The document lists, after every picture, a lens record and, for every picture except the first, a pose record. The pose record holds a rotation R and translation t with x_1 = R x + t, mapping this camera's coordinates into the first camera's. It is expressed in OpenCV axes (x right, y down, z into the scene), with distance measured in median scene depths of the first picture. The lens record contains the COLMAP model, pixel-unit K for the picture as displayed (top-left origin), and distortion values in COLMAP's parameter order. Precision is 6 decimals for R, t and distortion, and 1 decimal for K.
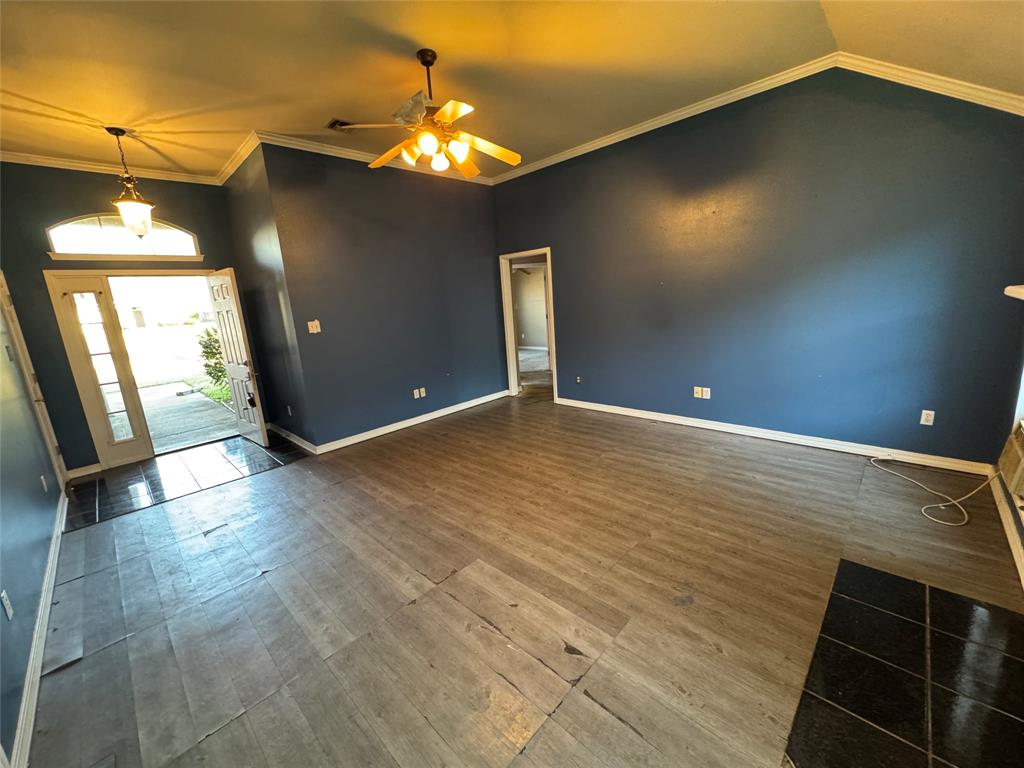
lens RADIAL K [[407.6, 0, 512.0], [0, 407.6, 384.0], [0, 0, 1]] dist [-0.002114, -0.000306]
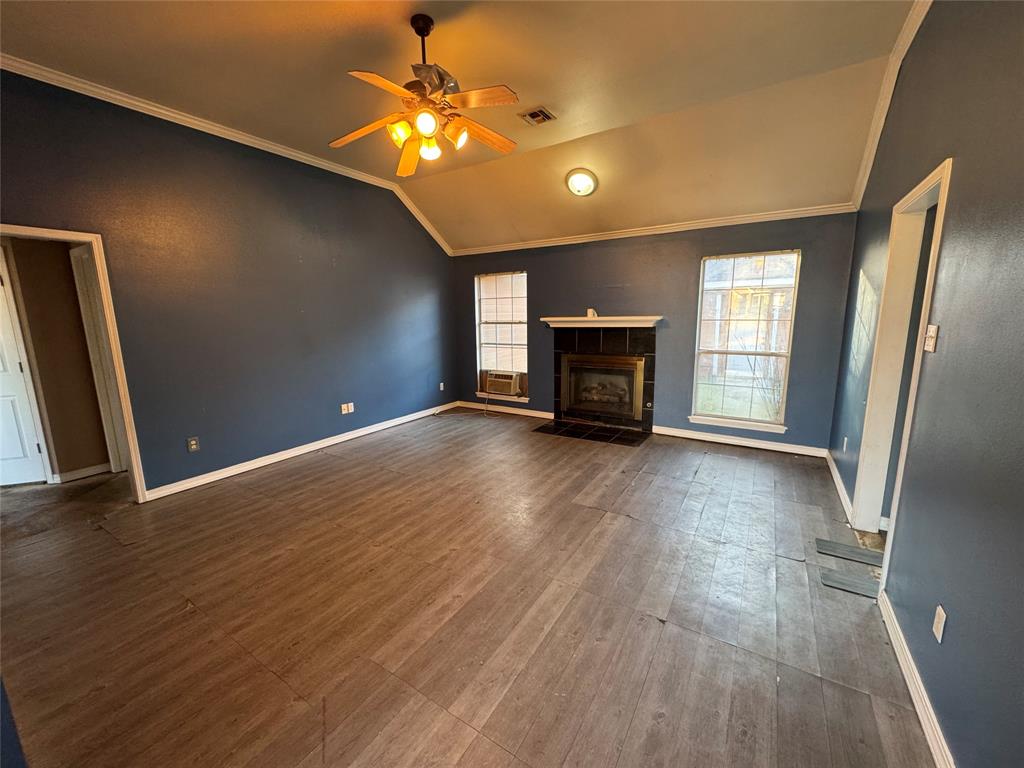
lens RADIAL K [[407.6, 0, 512.0], [0, 407.6, 384.0], [0, 0, 1]] dist [-0.002114, -0.000306]
pose [[-0.203149, -0.095525, 0.974477, -0.863034], [0.235966, 0.961121, 0.143408, -0.116527], [-0.950290, 0.259076, -0.172710, 0.873313]]
